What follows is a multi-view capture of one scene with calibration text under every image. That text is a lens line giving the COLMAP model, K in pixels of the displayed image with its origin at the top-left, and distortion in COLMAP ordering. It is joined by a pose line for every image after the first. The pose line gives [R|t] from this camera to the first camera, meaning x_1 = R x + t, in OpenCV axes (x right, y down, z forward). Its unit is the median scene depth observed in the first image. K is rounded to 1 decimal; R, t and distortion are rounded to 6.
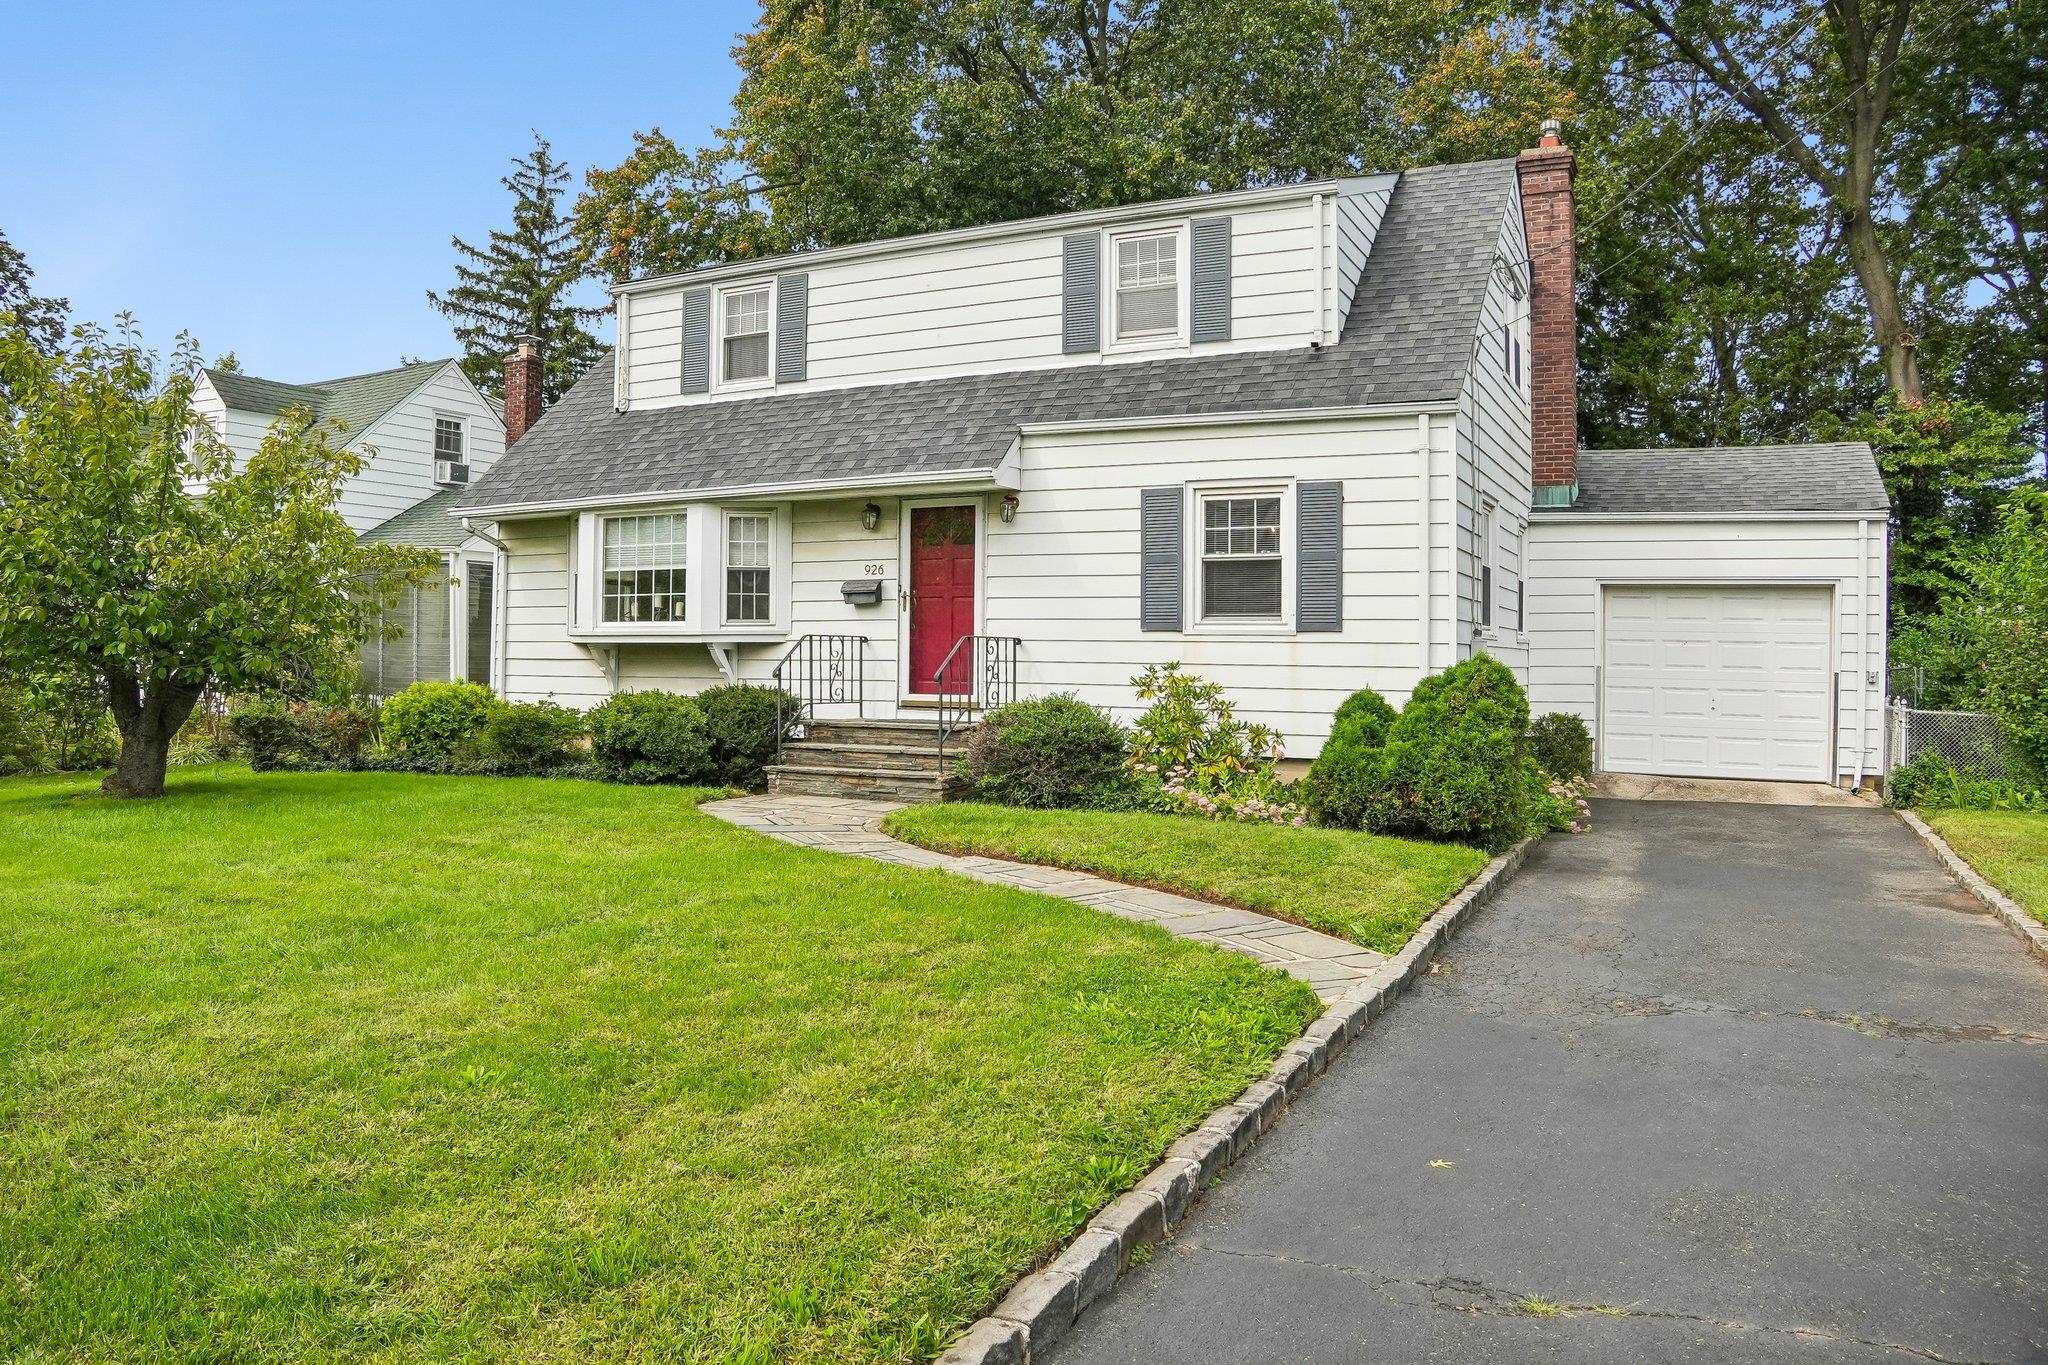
lens RADIAL K [[1414.5, 0, 1026.8], [0, 1414.5, 644.0], [0, 0, 1]] dist [-0.151113, 0.001212]
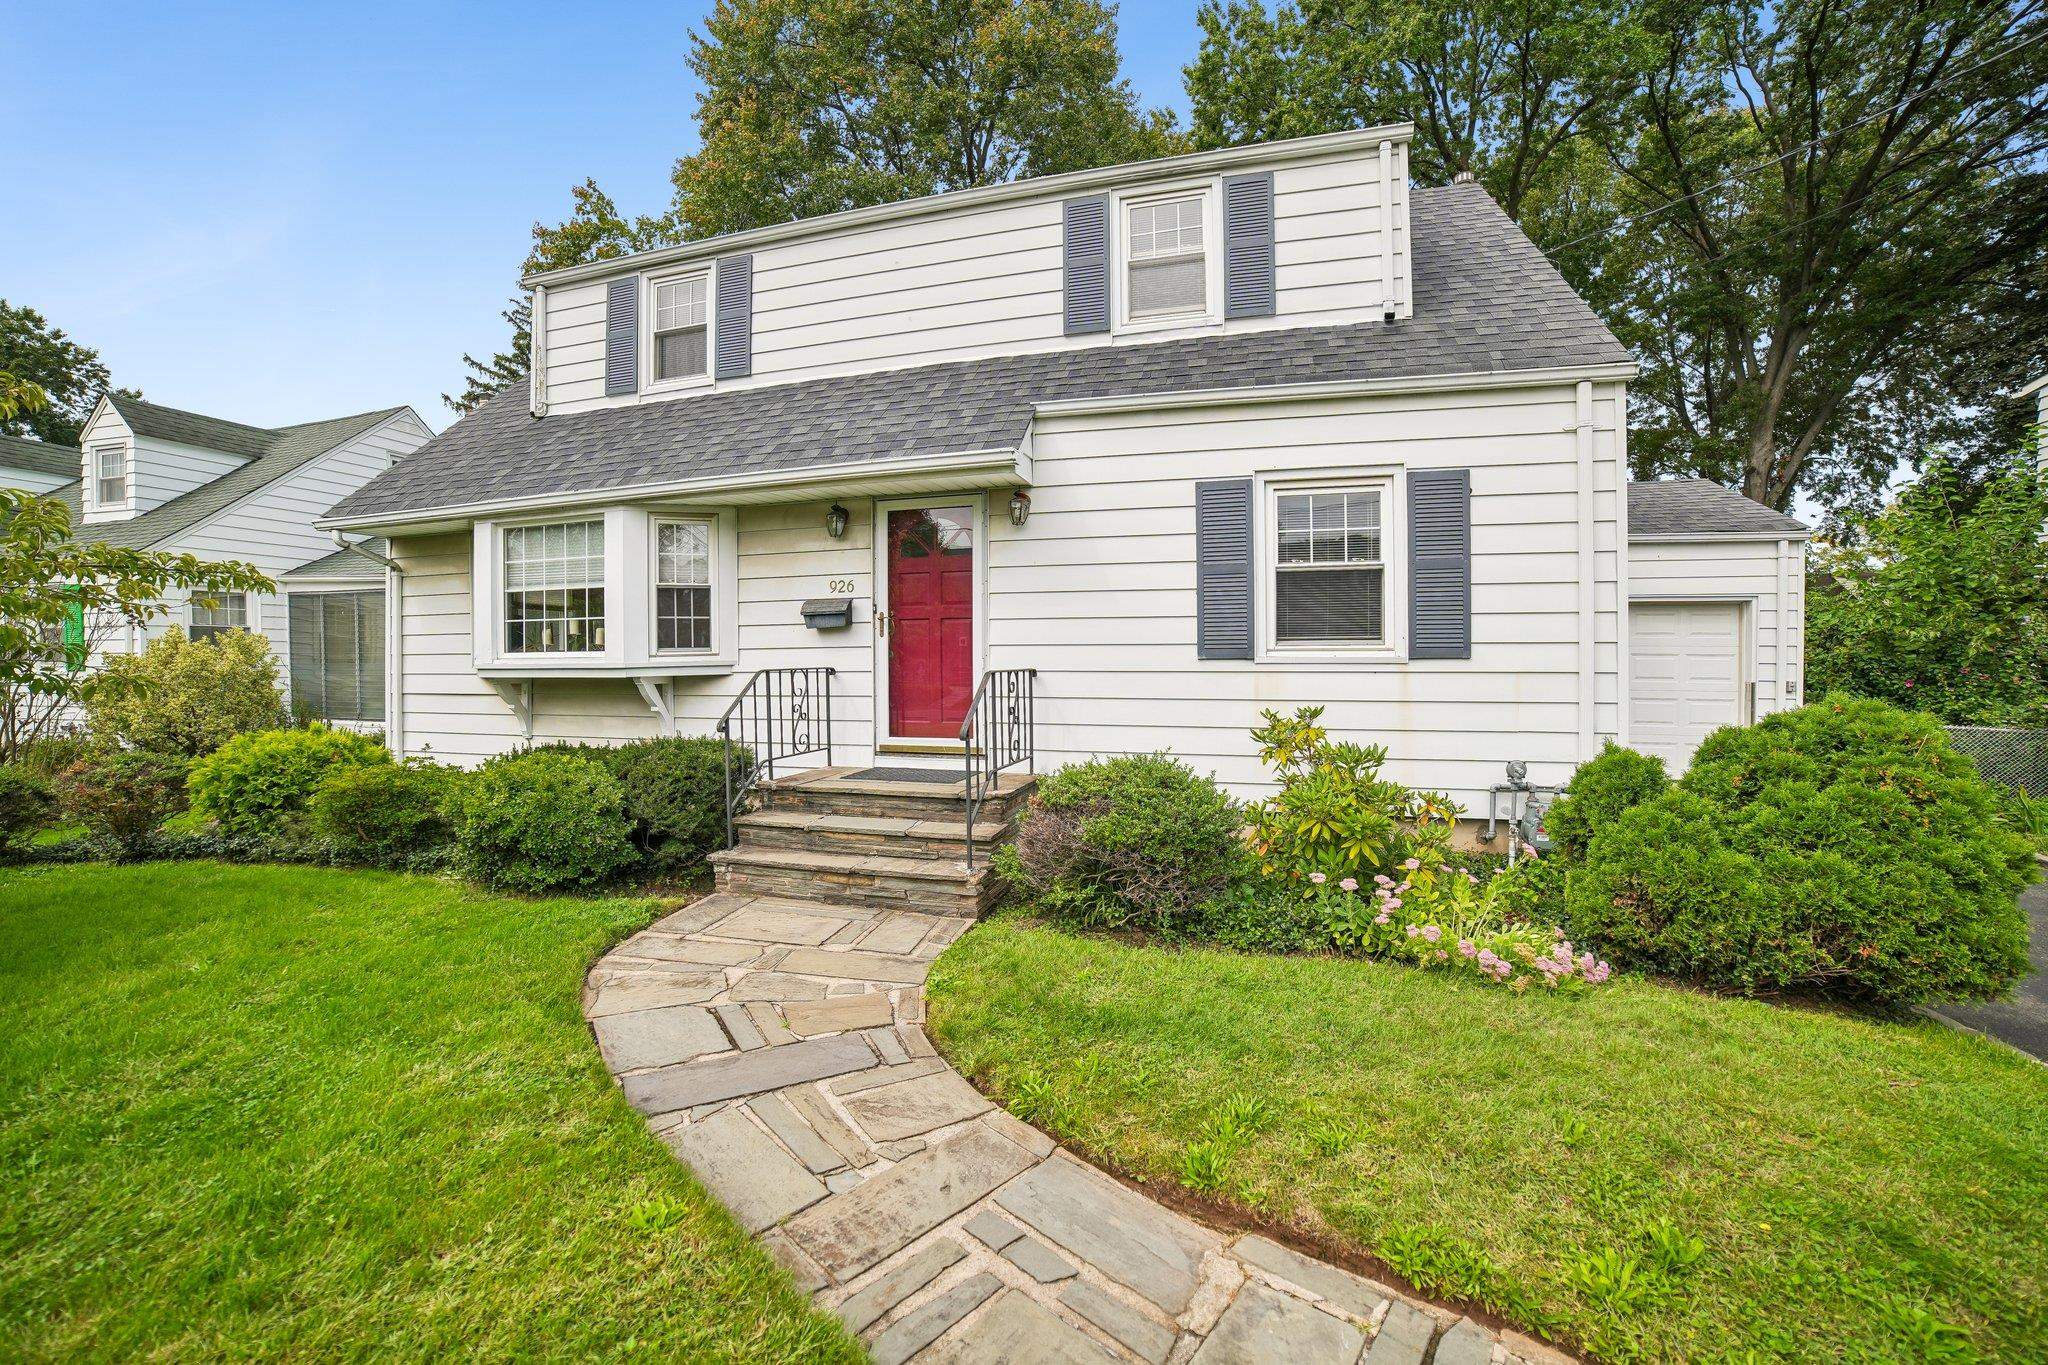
lens RADIAL K [[818.6, 0, 1024.0], [0, 818.6, 657.3], [0, 0, 1]] dist [-0.102354, 0.038640]
pose [[0.982526, -0.016638, 0.185380, -0.093417], [0.014071, 0.999786, 0.015151, -0.017054], [-0.185593, -0.012278, 0.982550, 0.517490]]
